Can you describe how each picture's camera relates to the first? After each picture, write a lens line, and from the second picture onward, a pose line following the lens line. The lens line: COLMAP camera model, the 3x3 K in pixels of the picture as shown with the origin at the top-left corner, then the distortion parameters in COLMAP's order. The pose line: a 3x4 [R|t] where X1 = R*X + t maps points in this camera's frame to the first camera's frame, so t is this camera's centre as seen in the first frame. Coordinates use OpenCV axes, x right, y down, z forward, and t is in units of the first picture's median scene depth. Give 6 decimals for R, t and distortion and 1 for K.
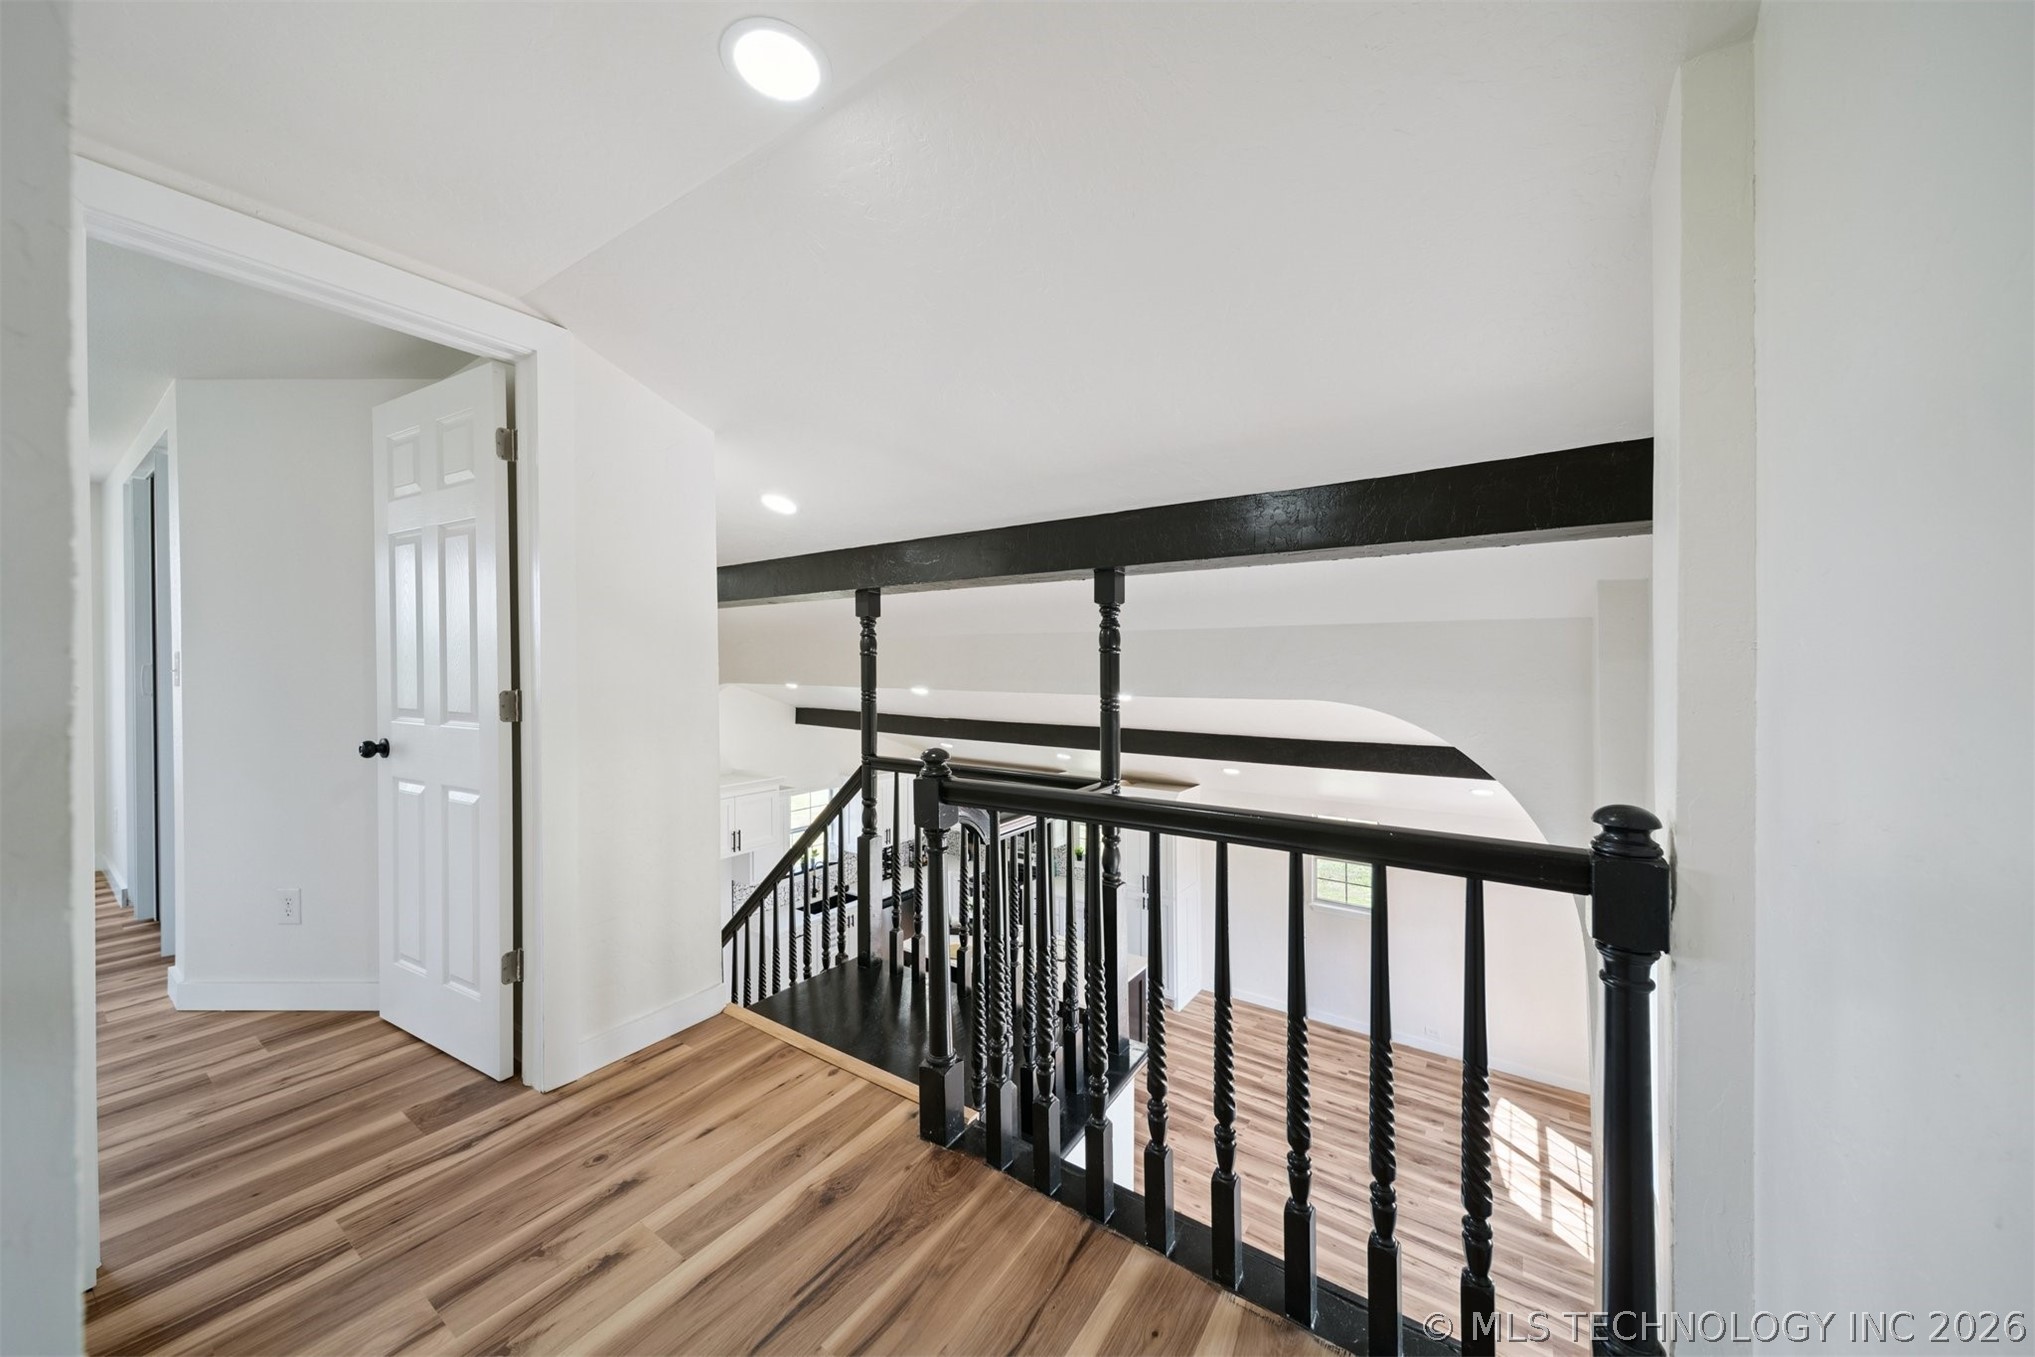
lens RADIAL K [[715.9, 0, 999.0], [0, 715.9, 670.5], [0, 0, 1]] dist [-0.000974, -0.000297]
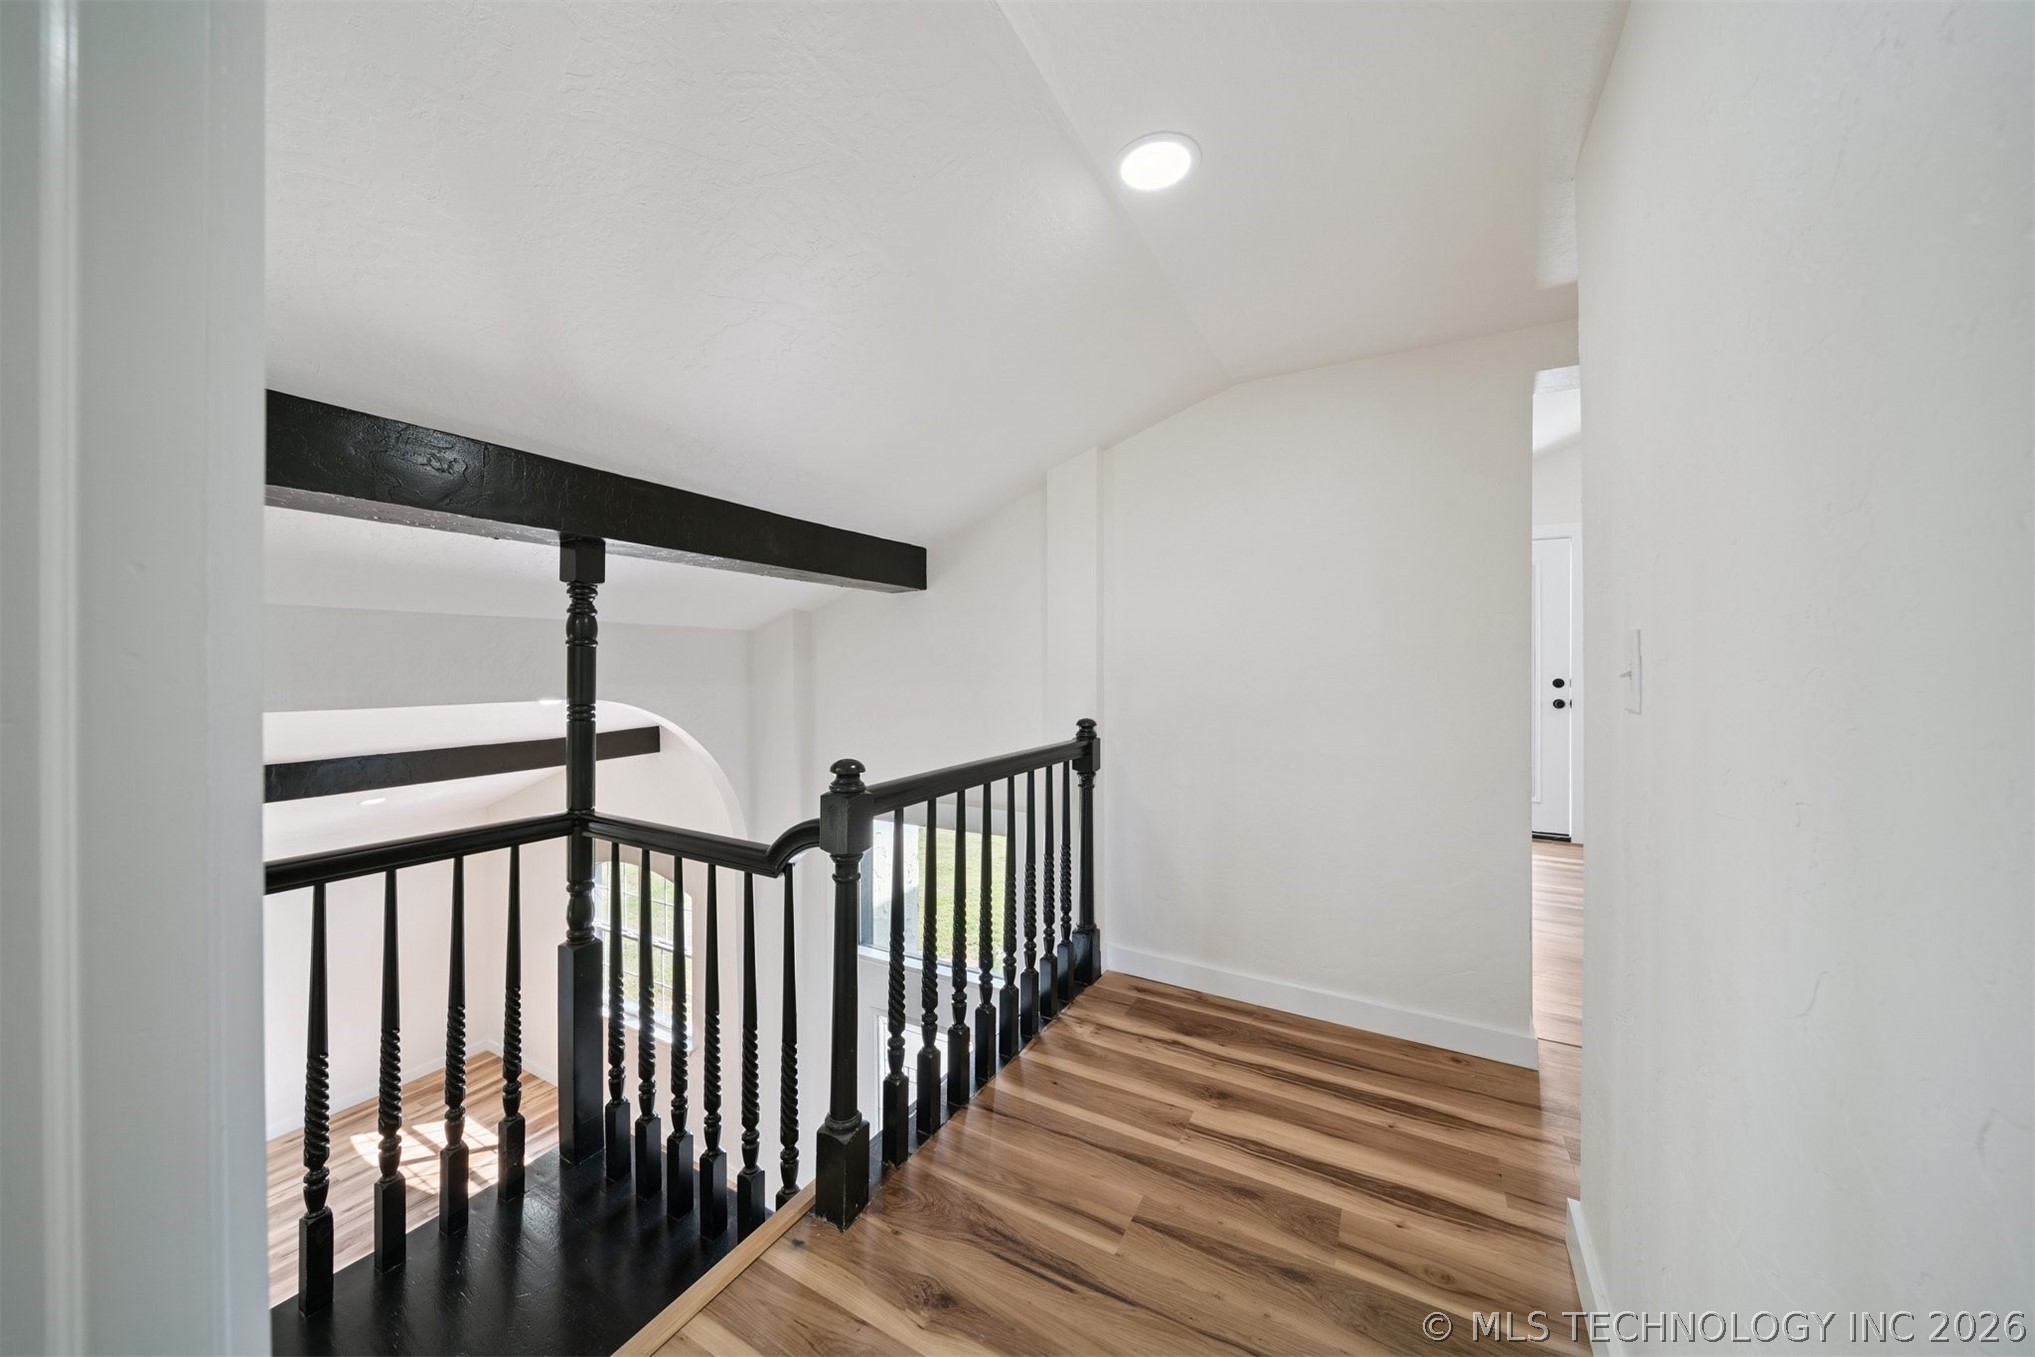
lens RADIAL K [[715.9, 0, 999.0], [0, 715.9, 670.5], [0, 0, 1]] dist [-0.000974, -0.000297]
pose [[-0.094980, -0.011000, 0.995418, -1.164701], [0.005664, 0.999917, 0.011590, -0.012264], [-0.995463, 0.006739, -0.094909, 1.093305]]
